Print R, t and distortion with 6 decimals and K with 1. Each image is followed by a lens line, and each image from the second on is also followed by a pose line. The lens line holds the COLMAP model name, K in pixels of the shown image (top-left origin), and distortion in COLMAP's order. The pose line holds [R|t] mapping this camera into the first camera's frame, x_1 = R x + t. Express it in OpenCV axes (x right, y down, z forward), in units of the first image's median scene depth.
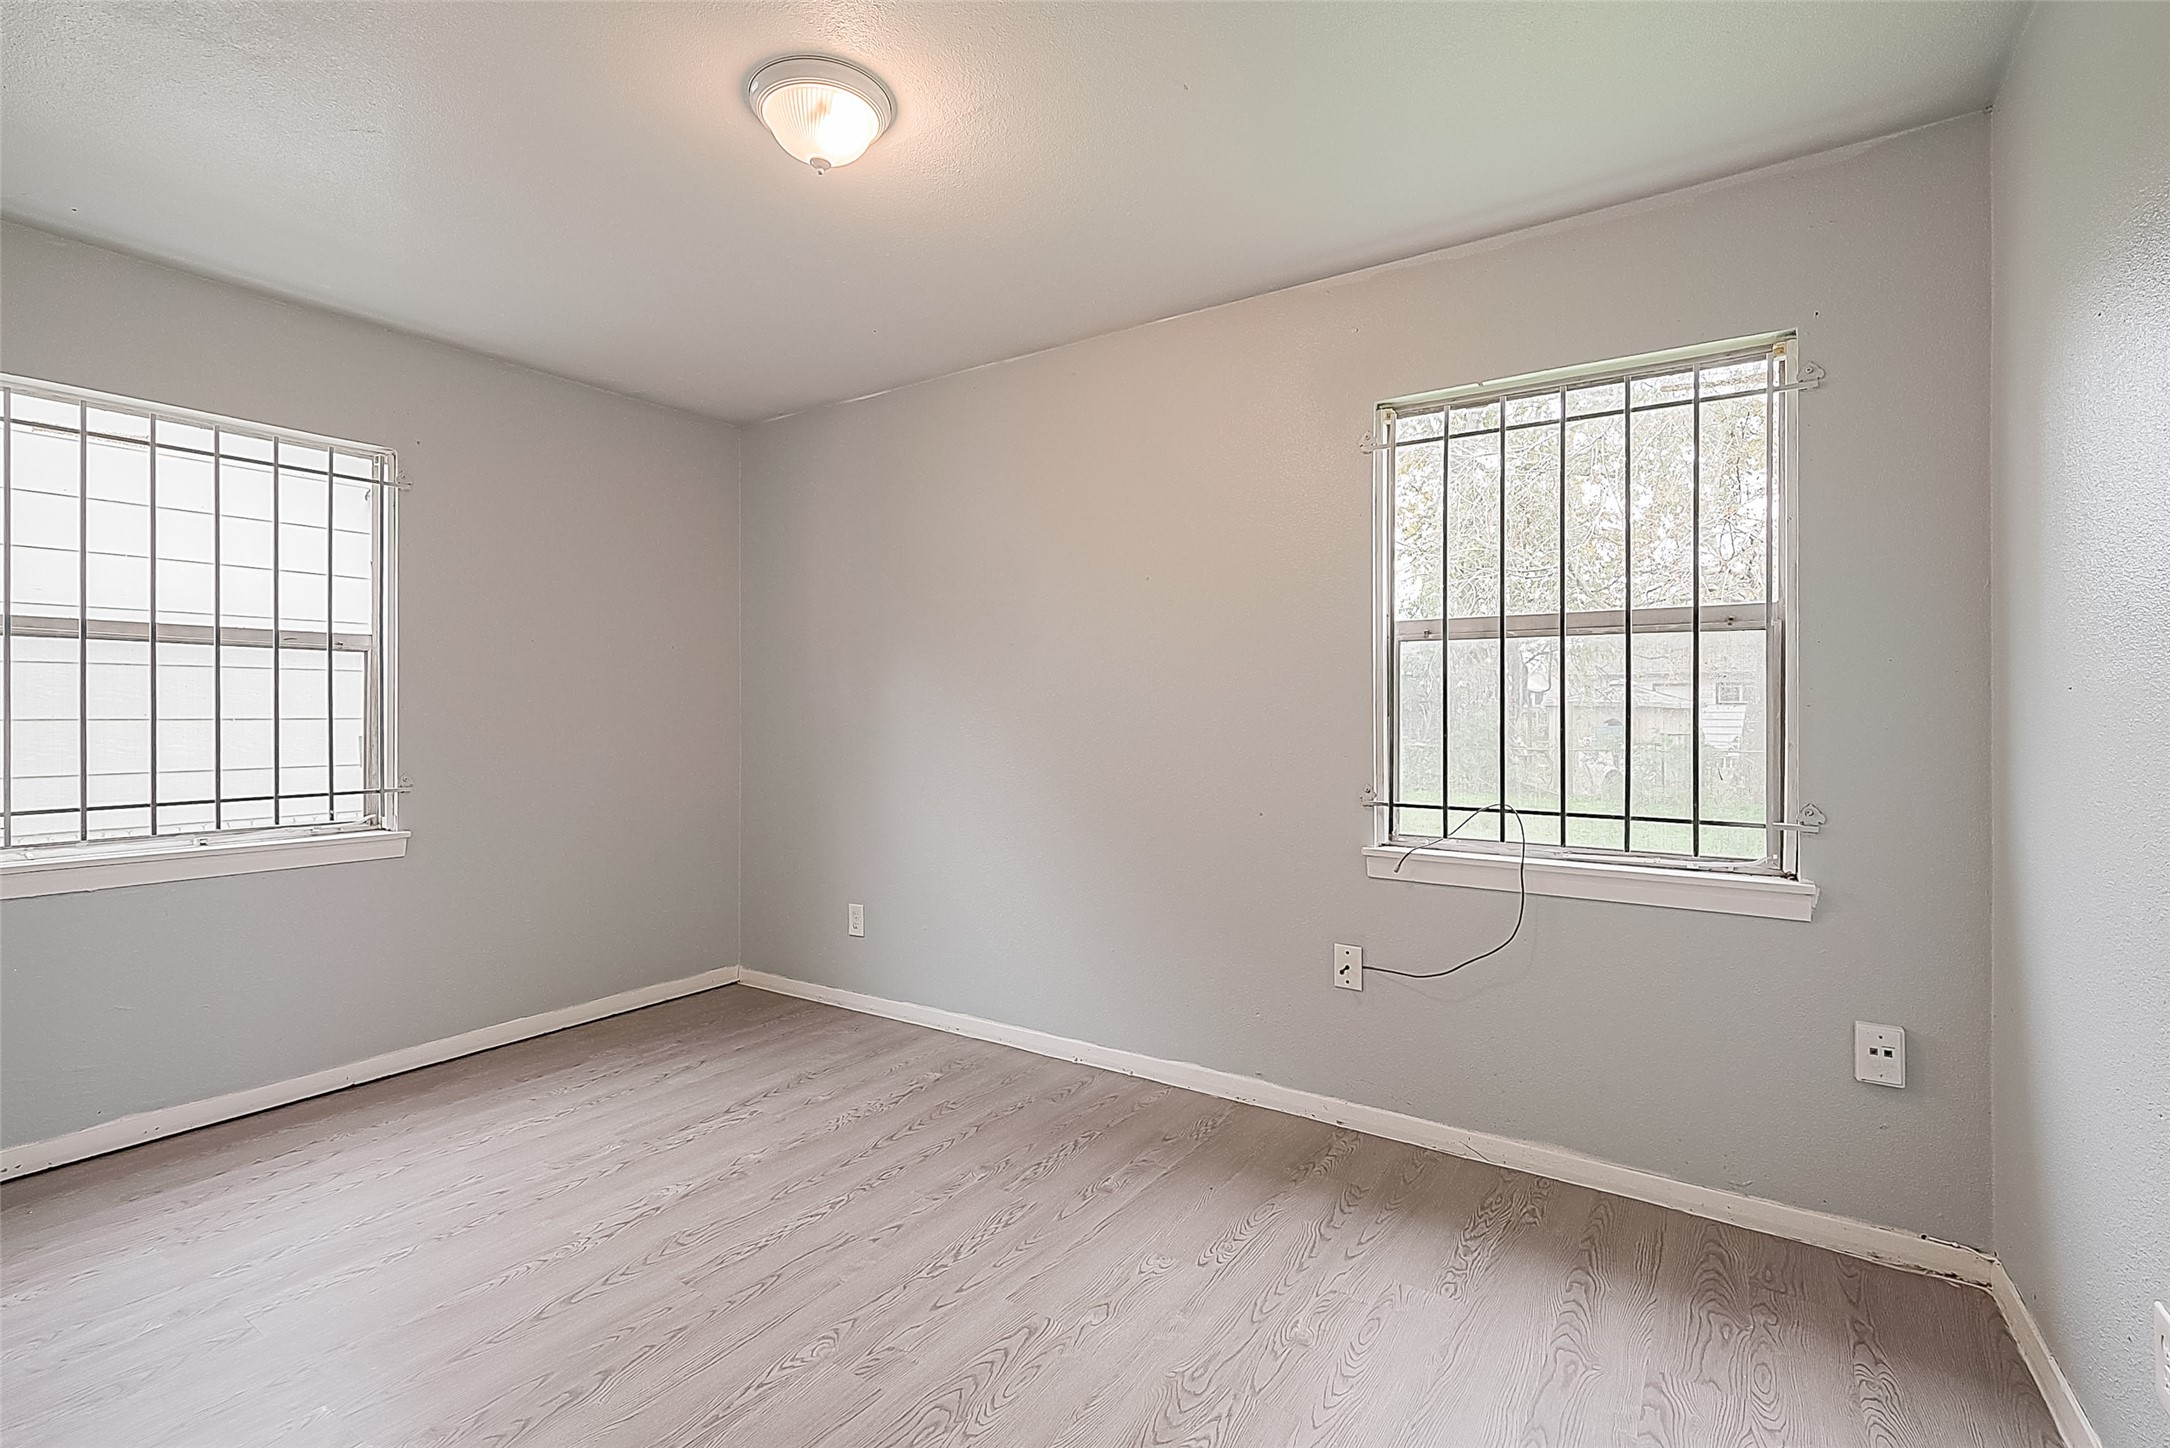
lens RADIAL K [[888.8, 0, 1092.4], [0, 888.8, 733.6], [0, 0, 1]] dist [0.001017, -0.000079]
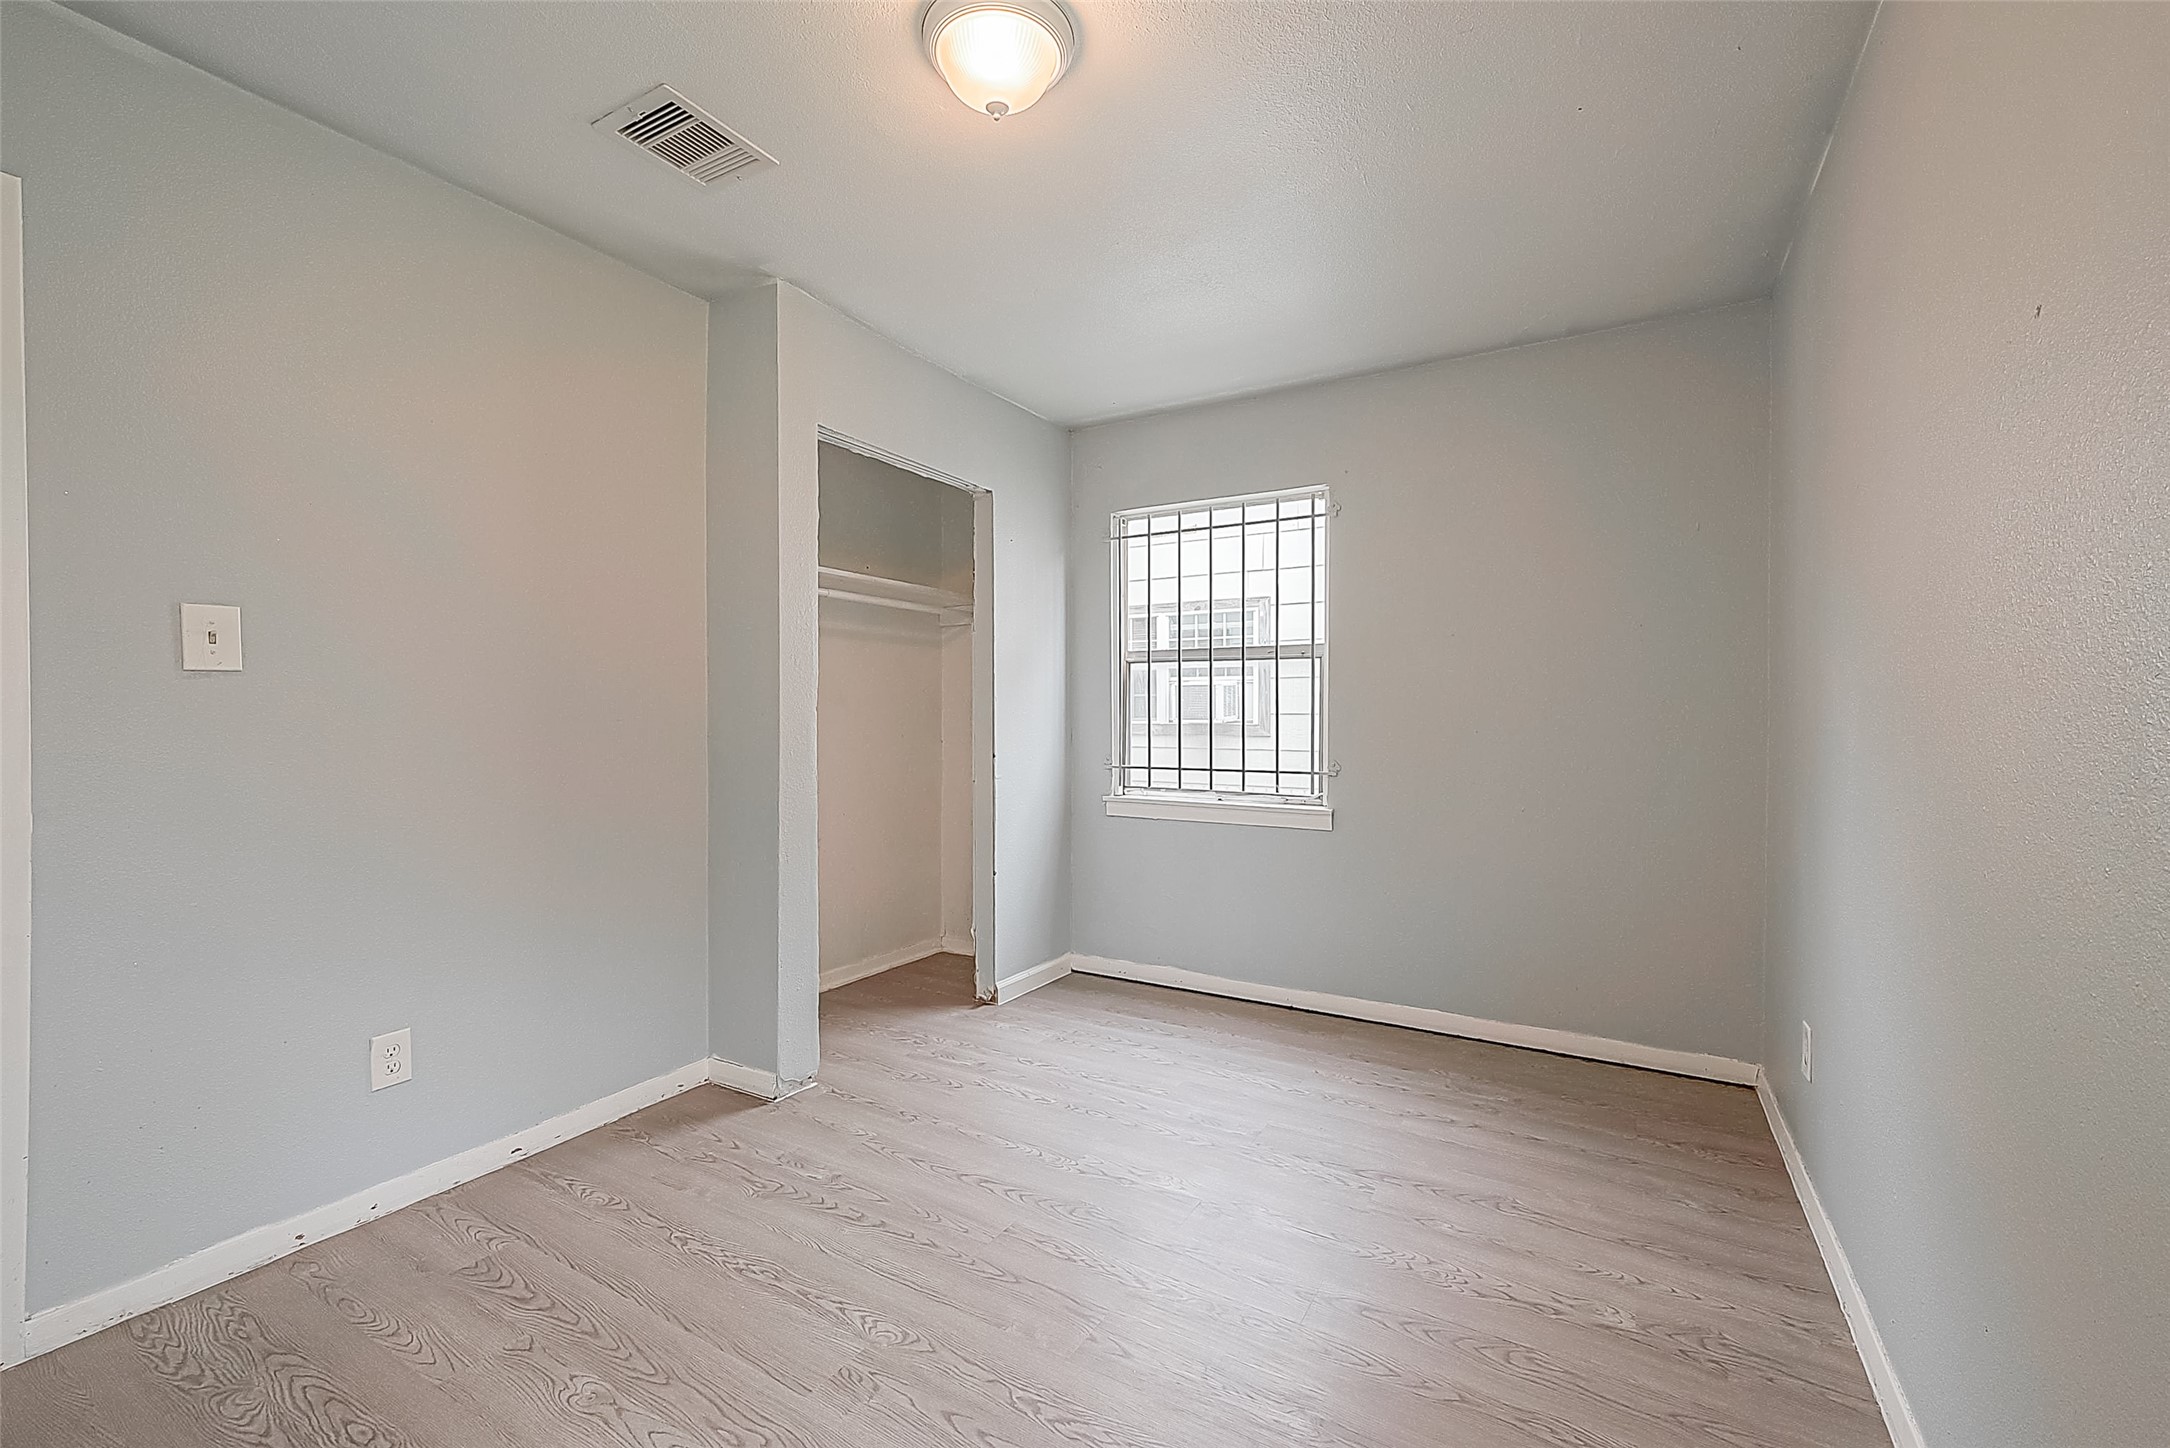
lens RADIAL K [[888.8, 0, 1092.4], [0, 888.8, 733.6], [0, 0, 1]] dist [0.001017, -0.000079]
pose [[0.086308, 0.023815, -0.995984, 0.365941], [-0.022004, 0.999516, 0.021993, -0.008311], [0.996025, 0.020017, 0.086791, 0.591073]]
